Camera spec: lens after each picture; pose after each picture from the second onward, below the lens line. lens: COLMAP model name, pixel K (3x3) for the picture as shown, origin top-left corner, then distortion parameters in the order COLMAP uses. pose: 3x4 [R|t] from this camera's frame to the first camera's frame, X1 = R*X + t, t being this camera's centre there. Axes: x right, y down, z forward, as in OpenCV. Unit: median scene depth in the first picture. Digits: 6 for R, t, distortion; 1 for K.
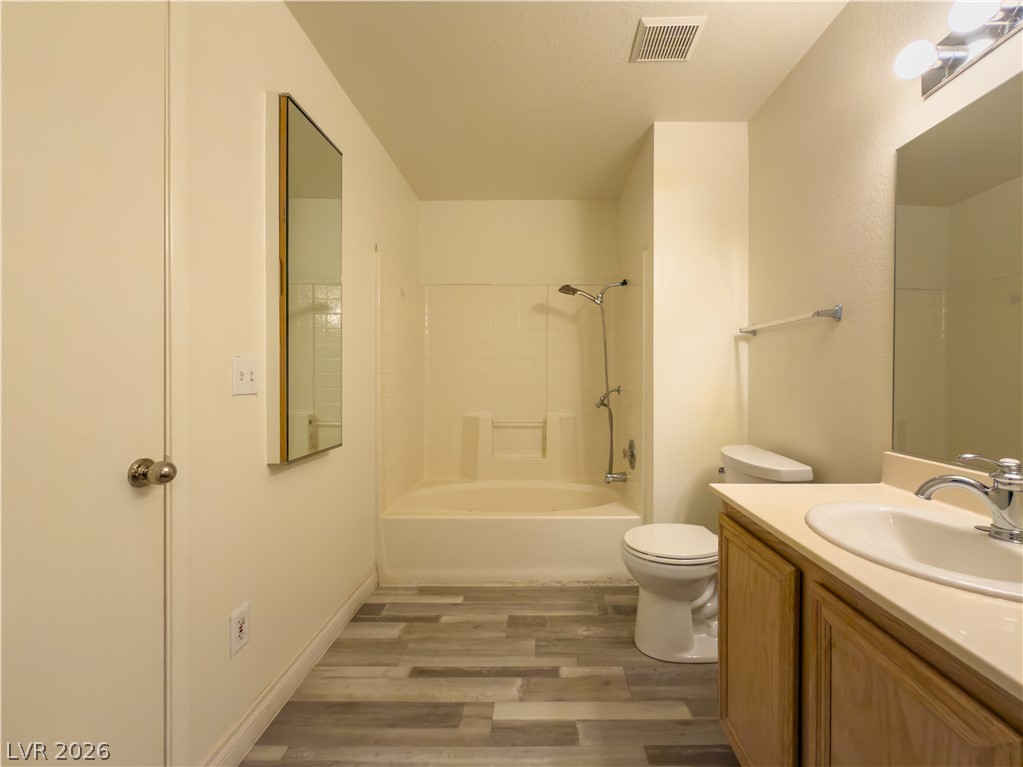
lens RADIAL K [[421.0, 0, 515.5], [0, 421.0, 382.5], [0, 0, 1]] dist [-0.003852, 0.000398]
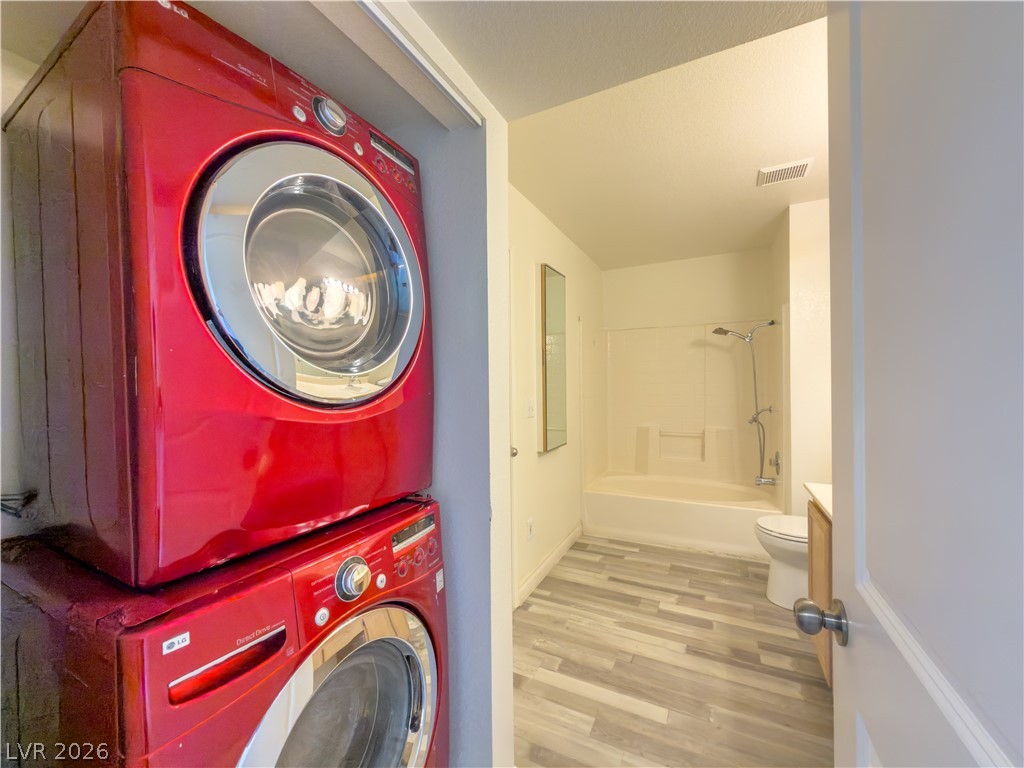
lens RADIAL K [[421.4, 0, 505.2], [0, 421.4, 372.9], [0, 0, 1]] dist [-0.003852, 0.000398]
pose [[0.915427, -0.010737, -0.402340, 0.053689], [0.002138, 0.999760, -0.021815, -0.093687], [0.402478, 0.019110, 0.915230, -0.618593]]
